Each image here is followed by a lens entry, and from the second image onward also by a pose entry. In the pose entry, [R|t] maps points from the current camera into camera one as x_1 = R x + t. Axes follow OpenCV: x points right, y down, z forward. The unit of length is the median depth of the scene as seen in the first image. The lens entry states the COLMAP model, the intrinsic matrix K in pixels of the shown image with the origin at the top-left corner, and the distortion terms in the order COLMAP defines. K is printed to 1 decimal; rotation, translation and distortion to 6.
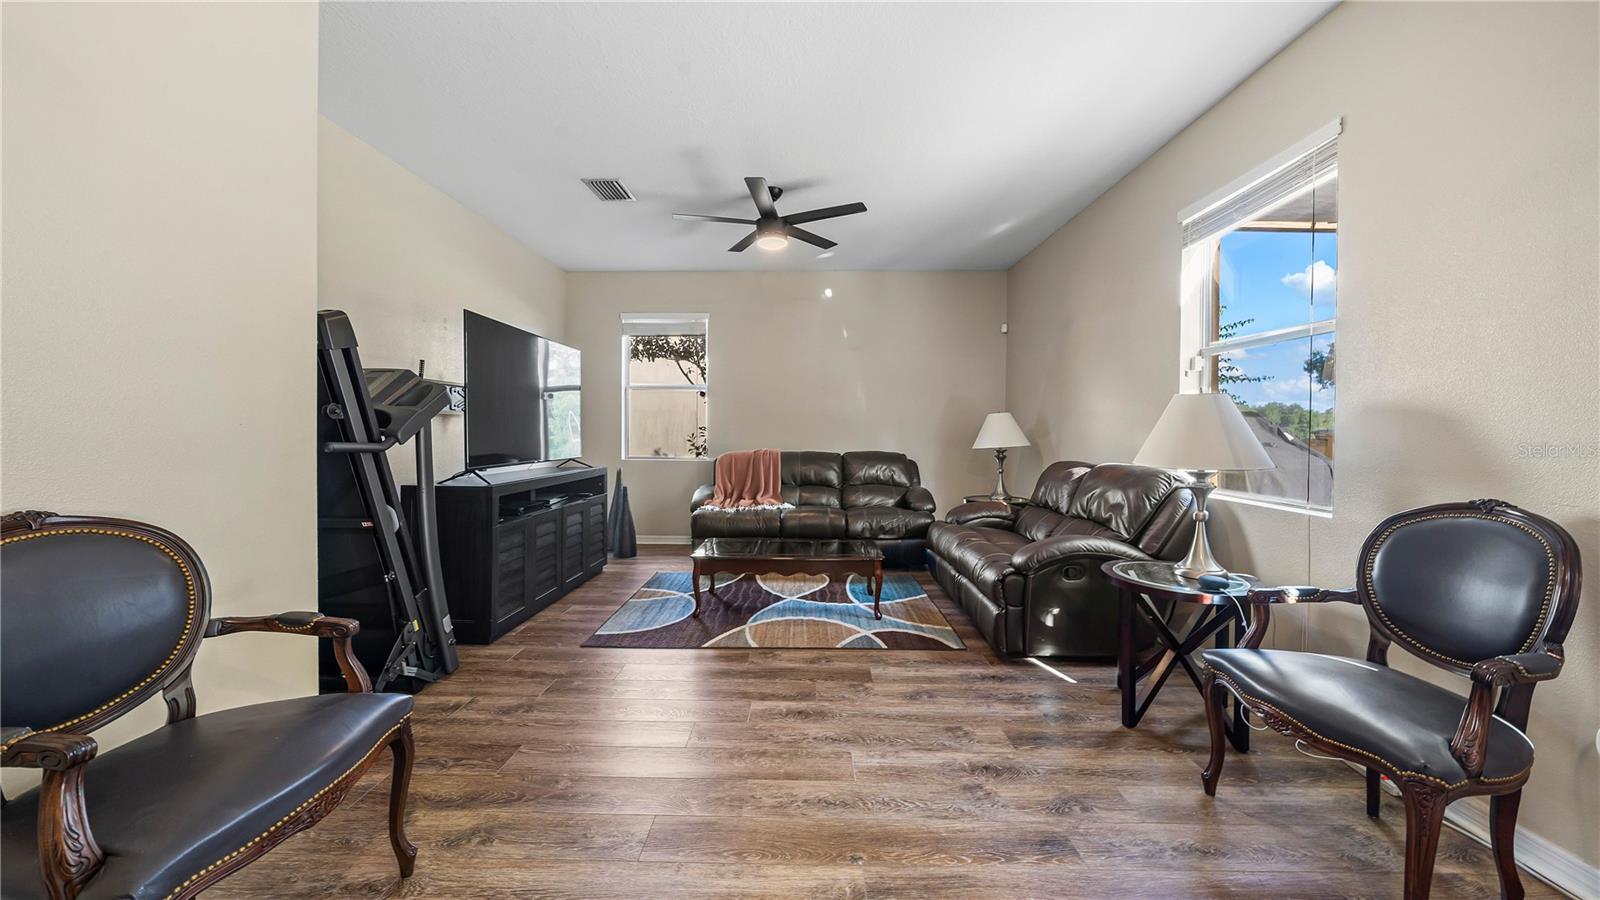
lens RADIAL K [[555.2, 0, 800.8], [0, 555.2, 432.3], [0, 0, 1]] dist [-0.007092, 0.000099]
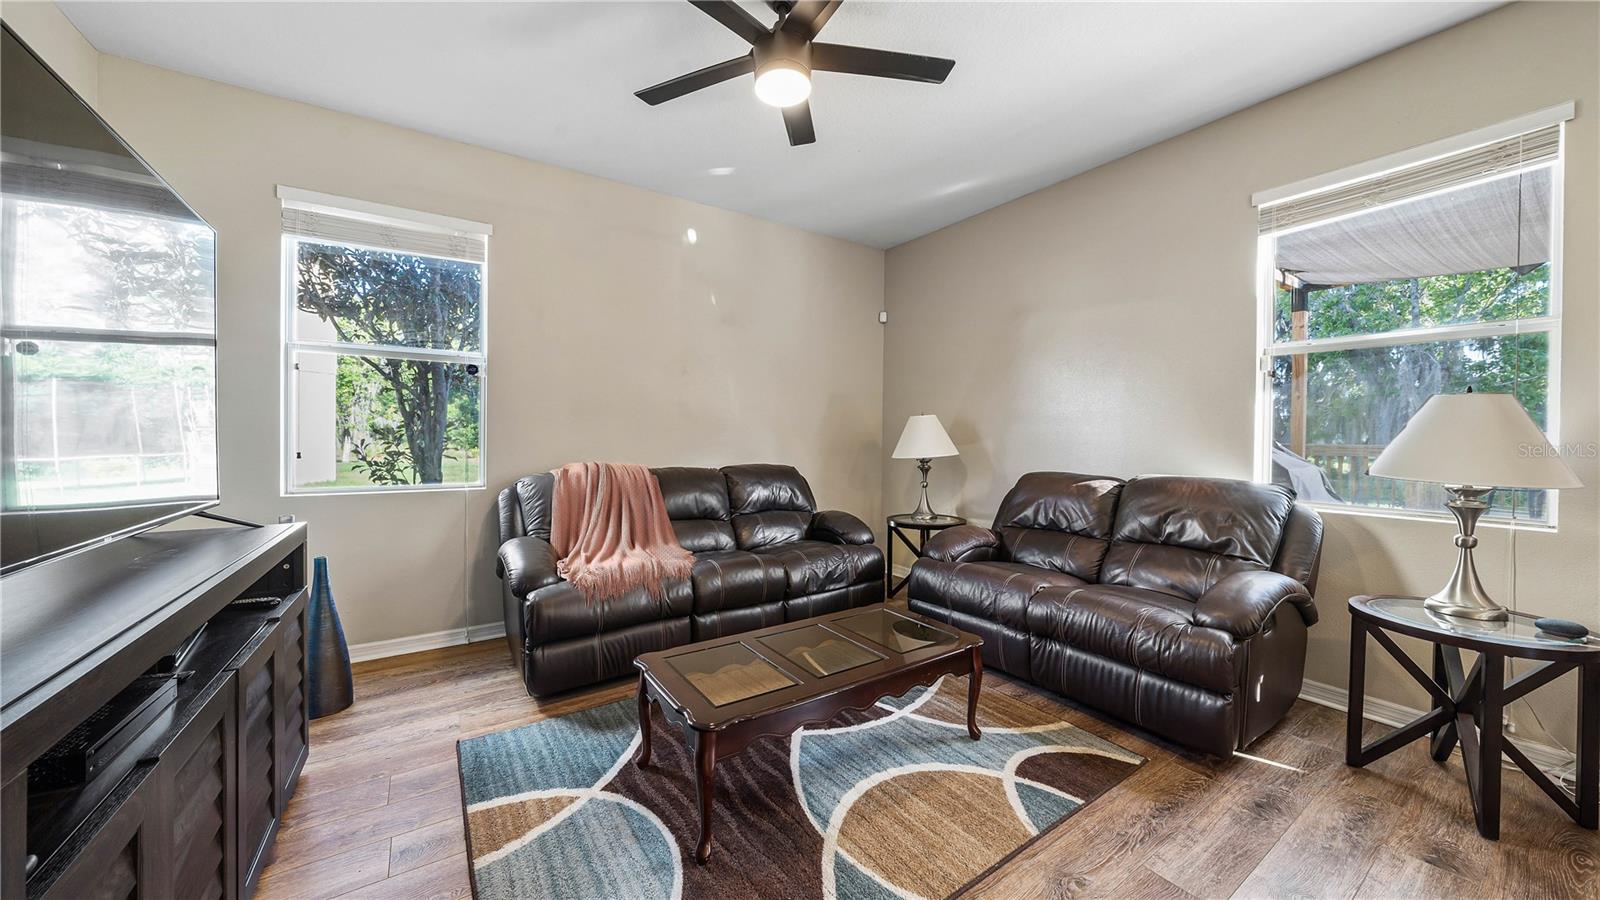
lens RADIAL K [[550.5, 0, 797.5], [0, 550.5, 443.4], [0, 0, 1]] dist [-0.008344, -0.000131]
pose [[0.821768, -0.008265, 0.569762, -0.398035], [-0.000160, 0.999891, 0.014735, -0.006908], [-0.569822, -0.012200, 0.821678, 0.639053]]
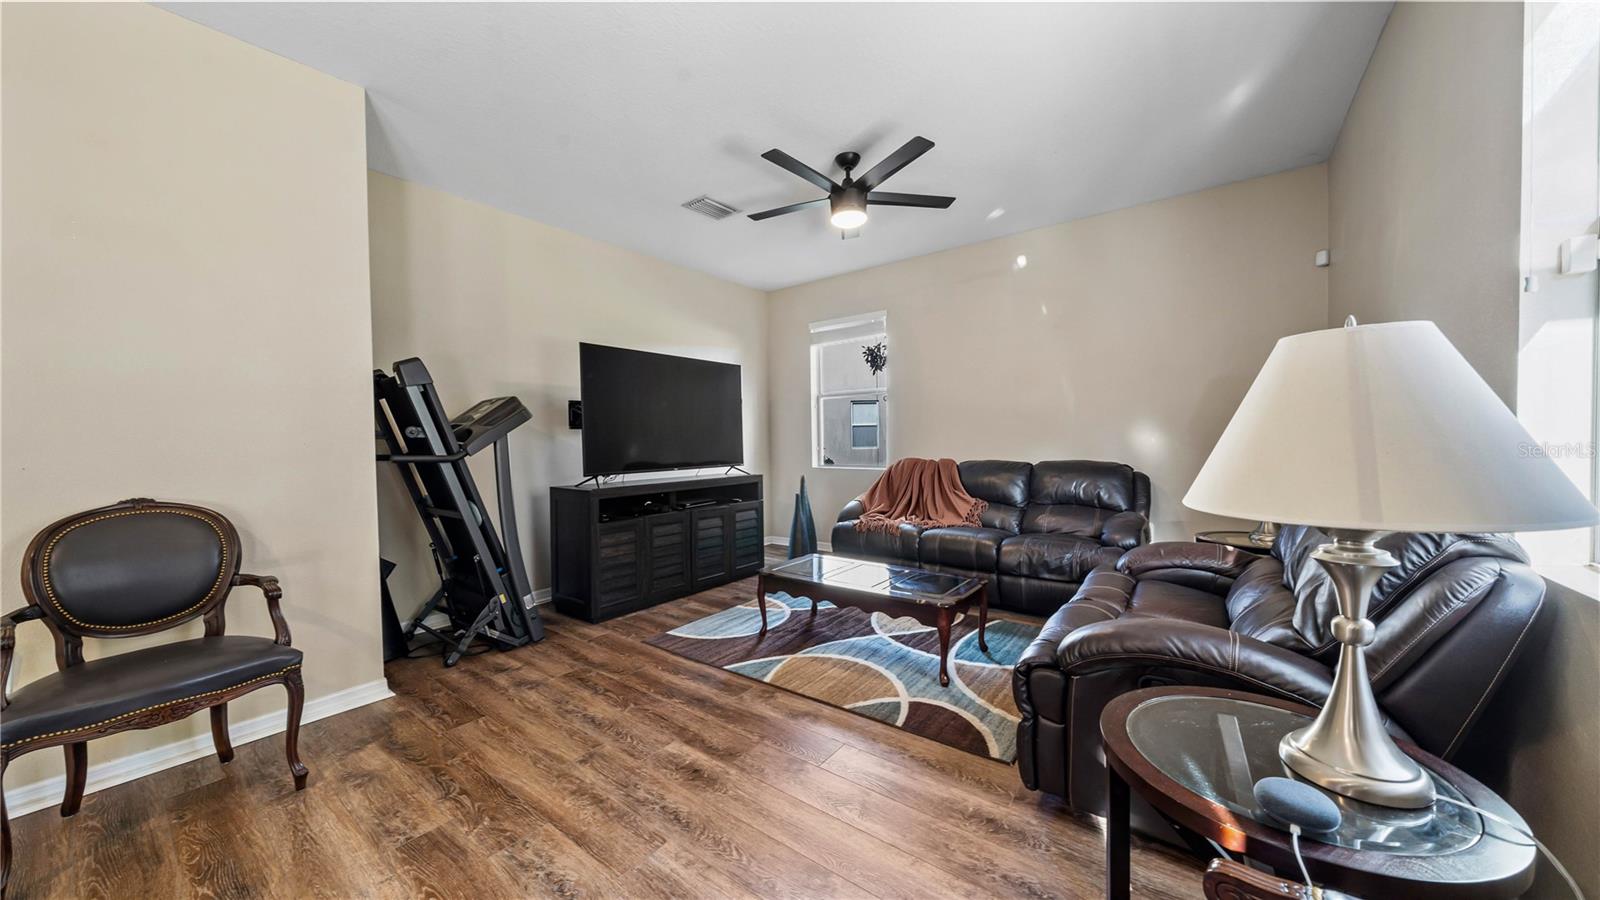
lens RADIAL K [[550.5, 0, 797.5], [0, 550.5, 443.4], [0, 0, 1]] dist [-0.008344, -0.000131]
pose [[0.801175, -0.012336, -0.598304, 0.451343], [0.019647, 0.999791, 0.005696, 0.000798], [0.598108, -0.016318, 0.801249, 0.304538]]
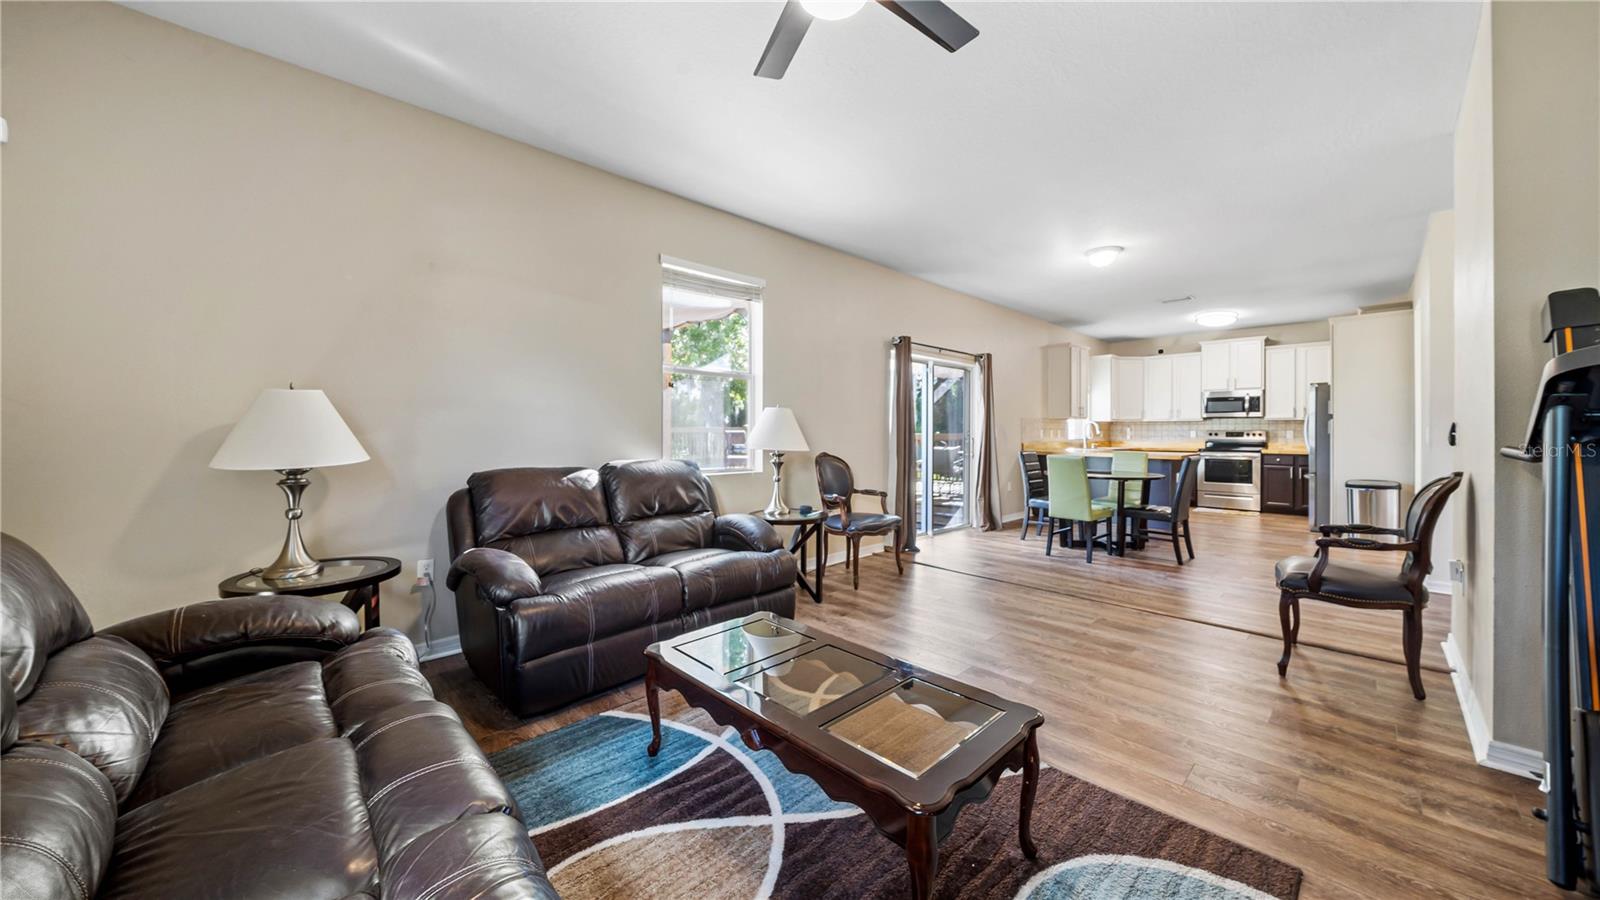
lens RADIAL K [[555.2, 0, 800.8], [0, 555.2, 432.3], [0, 0, 1]] dist [-0.007092, 0.000099]
pose [[-0.700860, -0.006281, 0.713271, -0.396371], [0.000350, 0.999958, 0.009150, -0.005794], [-0.713299, 0.006662, -0.700829, 1.519888]]
